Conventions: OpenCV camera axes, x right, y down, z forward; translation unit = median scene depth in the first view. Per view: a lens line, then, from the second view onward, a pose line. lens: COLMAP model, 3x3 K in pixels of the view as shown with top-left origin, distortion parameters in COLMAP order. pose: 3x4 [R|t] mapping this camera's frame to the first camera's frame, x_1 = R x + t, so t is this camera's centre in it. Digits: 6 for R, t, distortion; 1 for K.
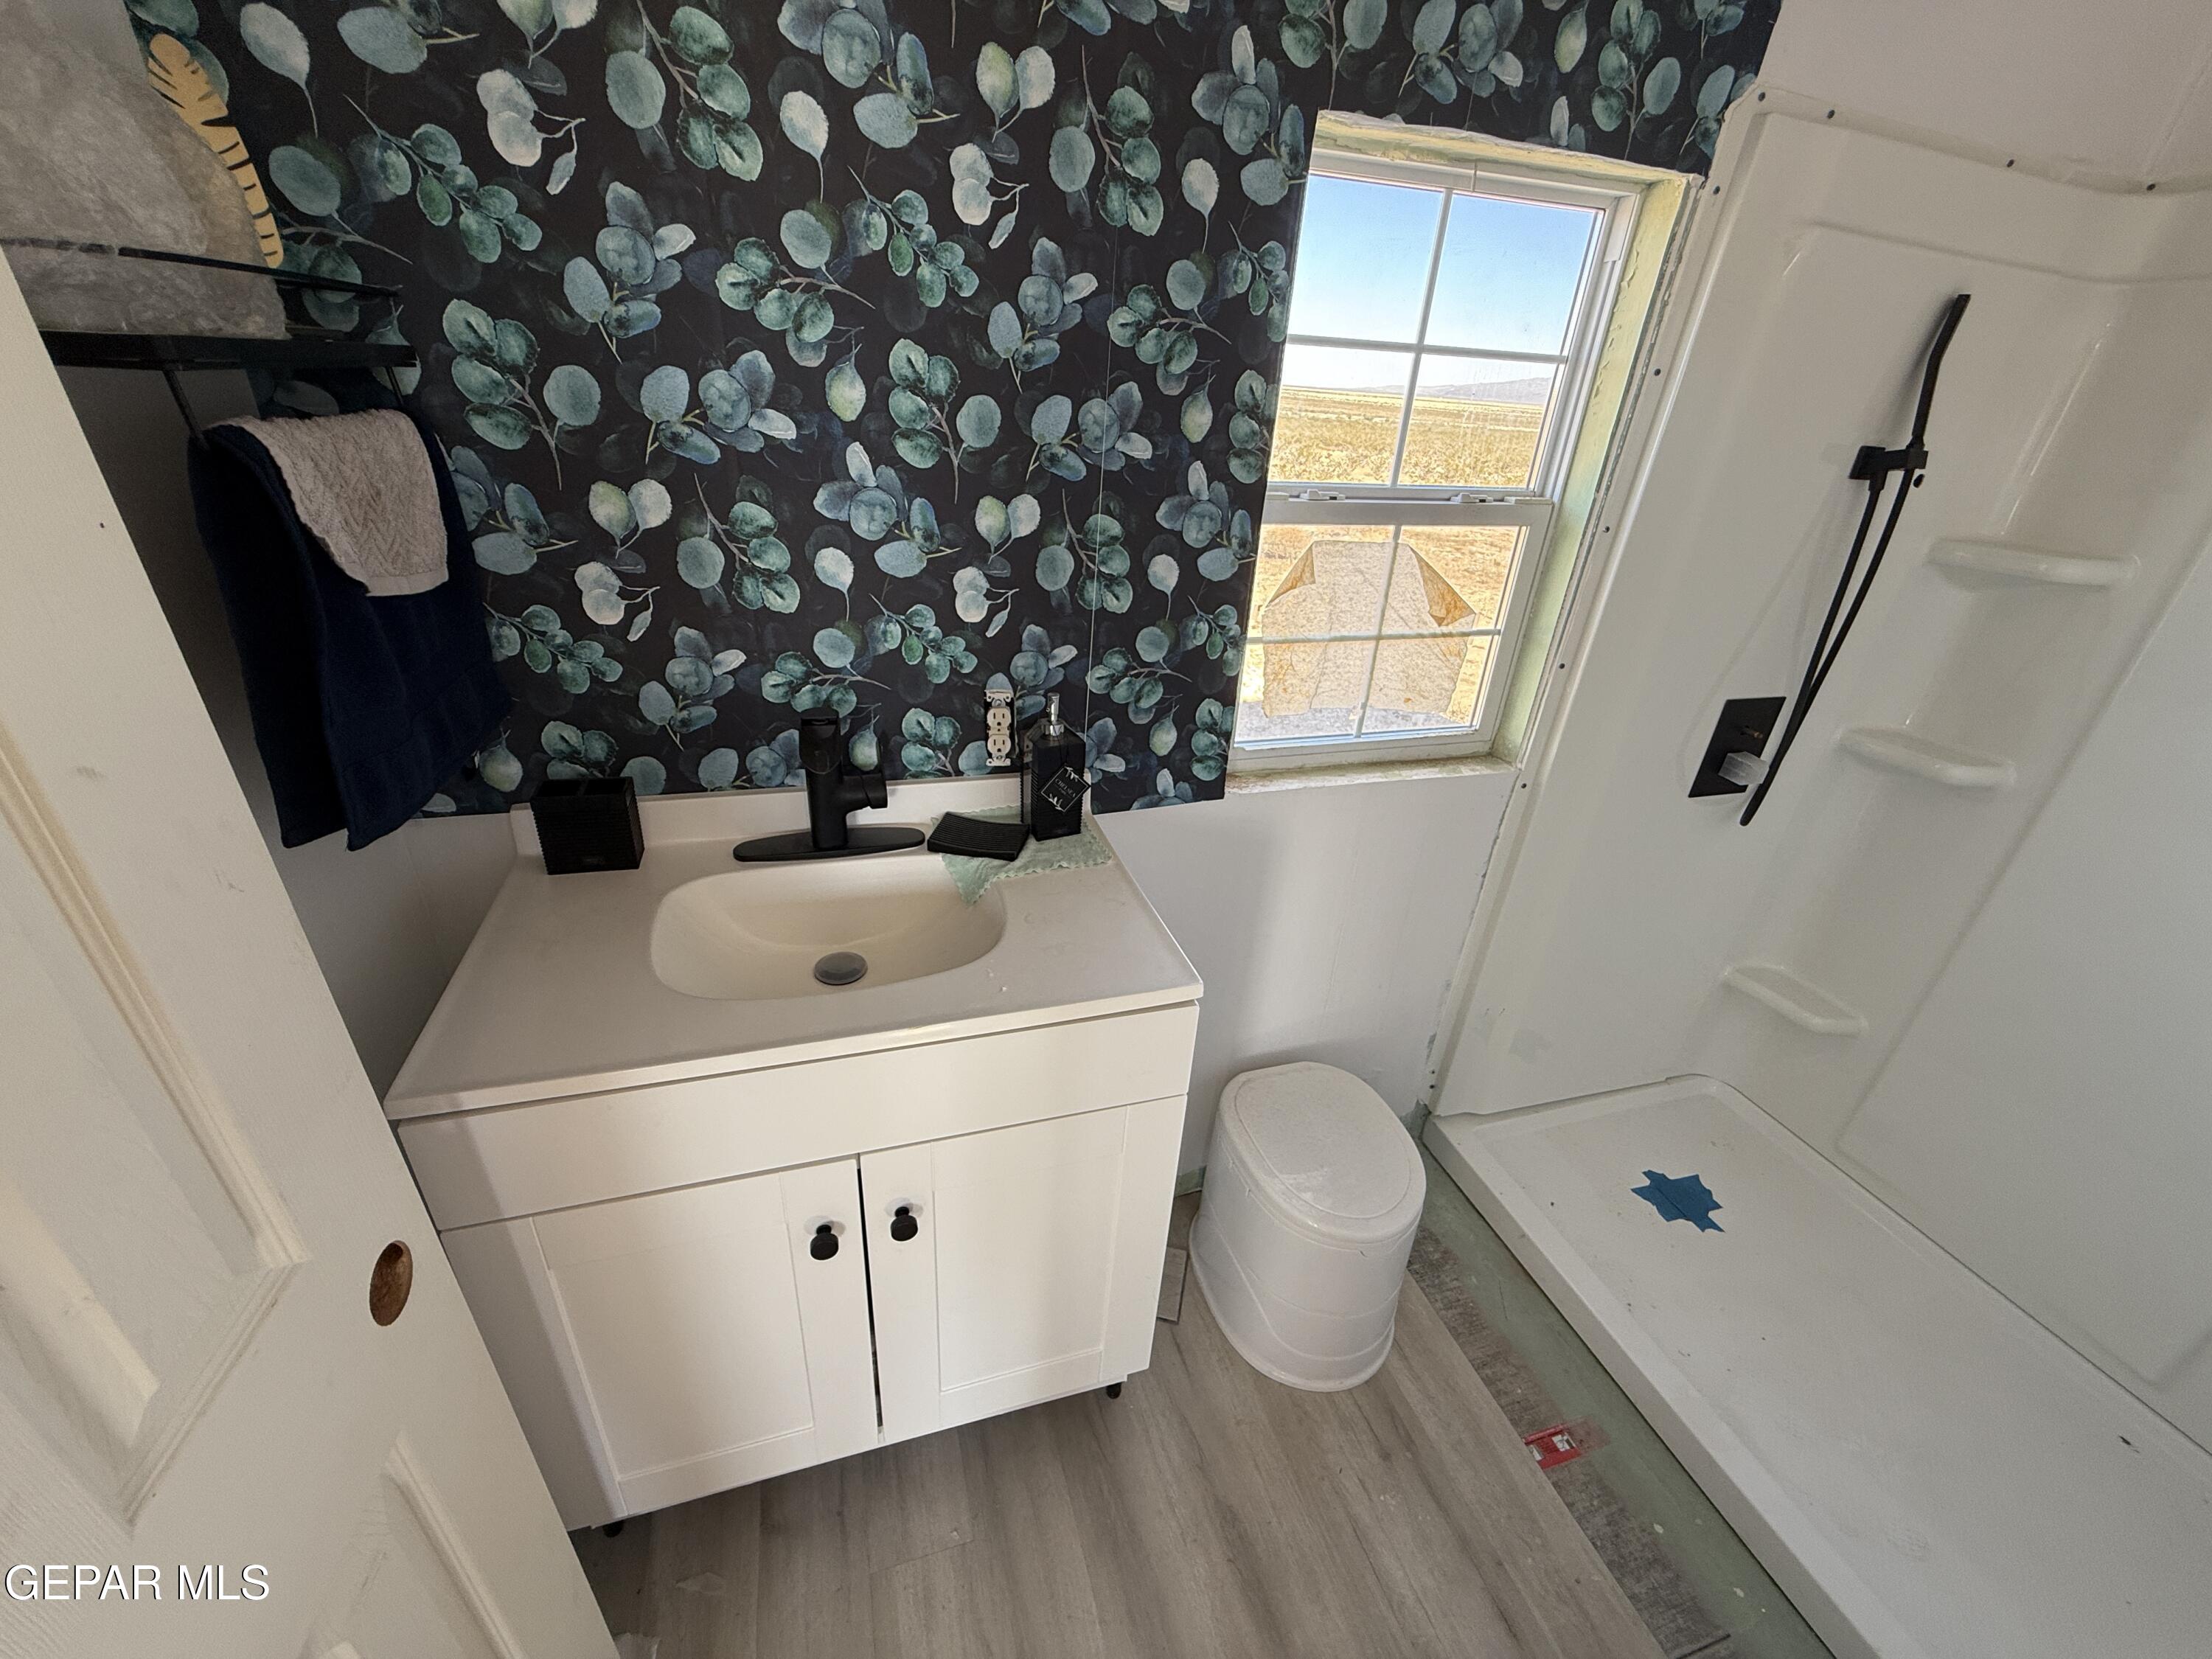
lens RADIAL K [[885.0, 0, 1106.0], [0, 885.0, 829.5], [0, 0, 1]] dist [0.000073, 0.000424]
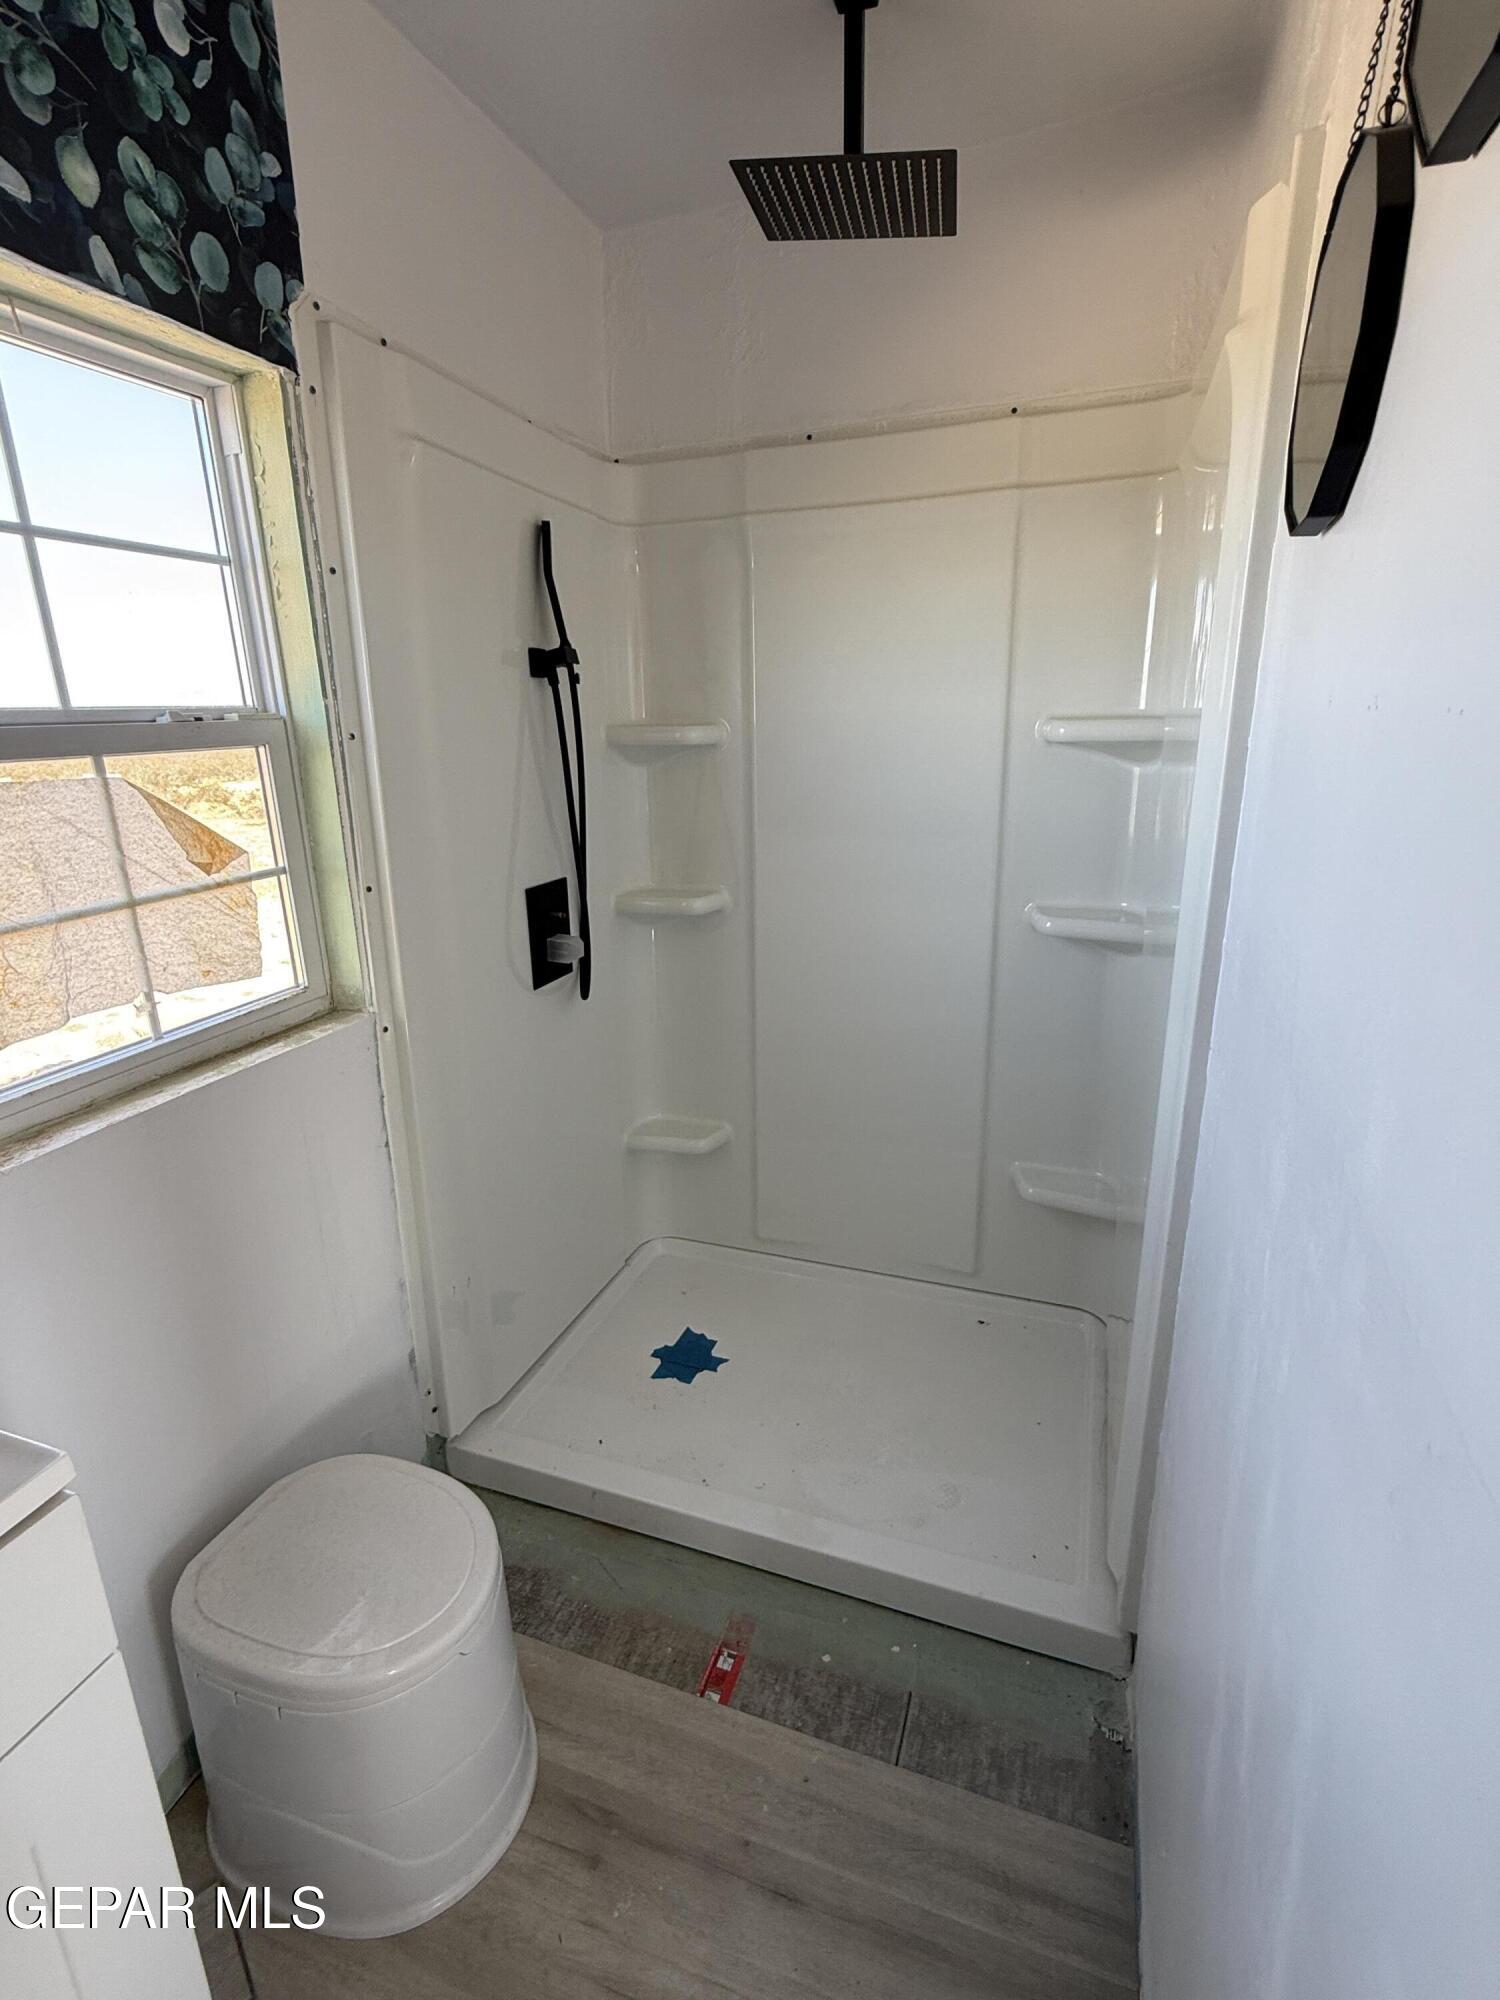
lens RADIAL K [[944.9, 0, 750.0], [0, 944.9, 1000.0], [0, 0, 1]] dist [-0.001197, 0.000883]
pose [[0.598465, -0.296927, 0.744093, 0.003969], [0.409614, 0.911613, 0.034328, 0.043261], [-0.688518, 0.284246, 0.667194, 0.136304]]
